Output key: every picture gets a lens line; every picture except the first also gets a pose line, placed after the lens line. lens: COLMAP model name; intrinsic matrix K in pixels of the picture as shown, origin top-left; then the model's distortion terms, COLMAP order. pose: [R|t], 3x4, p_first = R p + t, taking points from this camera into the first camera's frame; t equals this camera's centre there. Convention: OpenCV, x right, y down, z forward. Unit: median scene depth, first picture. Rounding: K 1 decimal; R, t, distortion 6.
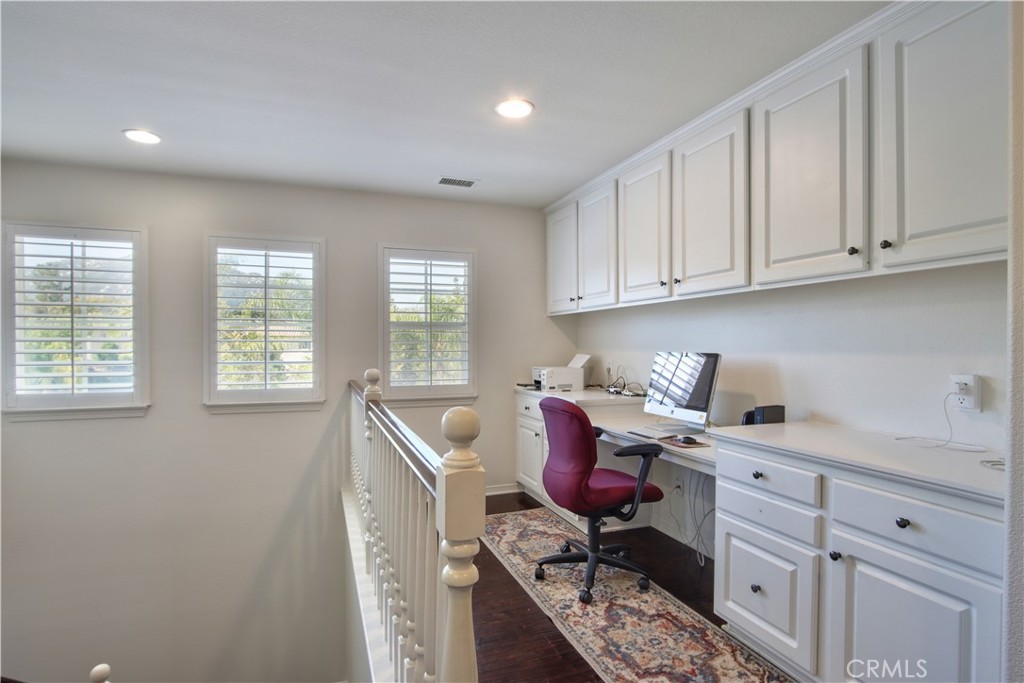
lens RADIAL K [[511.2, 0, 512.3], [0, 511.2, 350.2], [0, 0, 1]] dist [-0.012914, 0.000675]
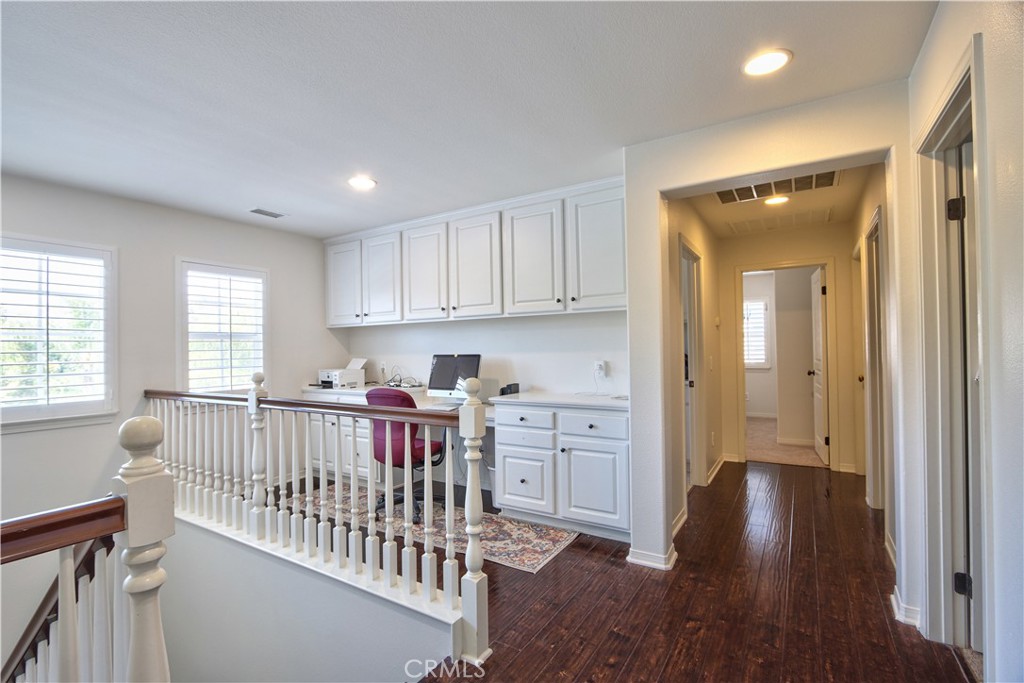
lens RADIAL K [[494.7, 0, 511.8], [0, 494.7, 343.6], [0, 0, 1]] dist [-0.013585, 0.000325]
pose [[0.784273, -0.006053, 0.620386, -0.537078], [0.023023, 0.999548, -0.019353, 0.005295], [-0.619989, 0.029461, 0.784058, -0.318896]]
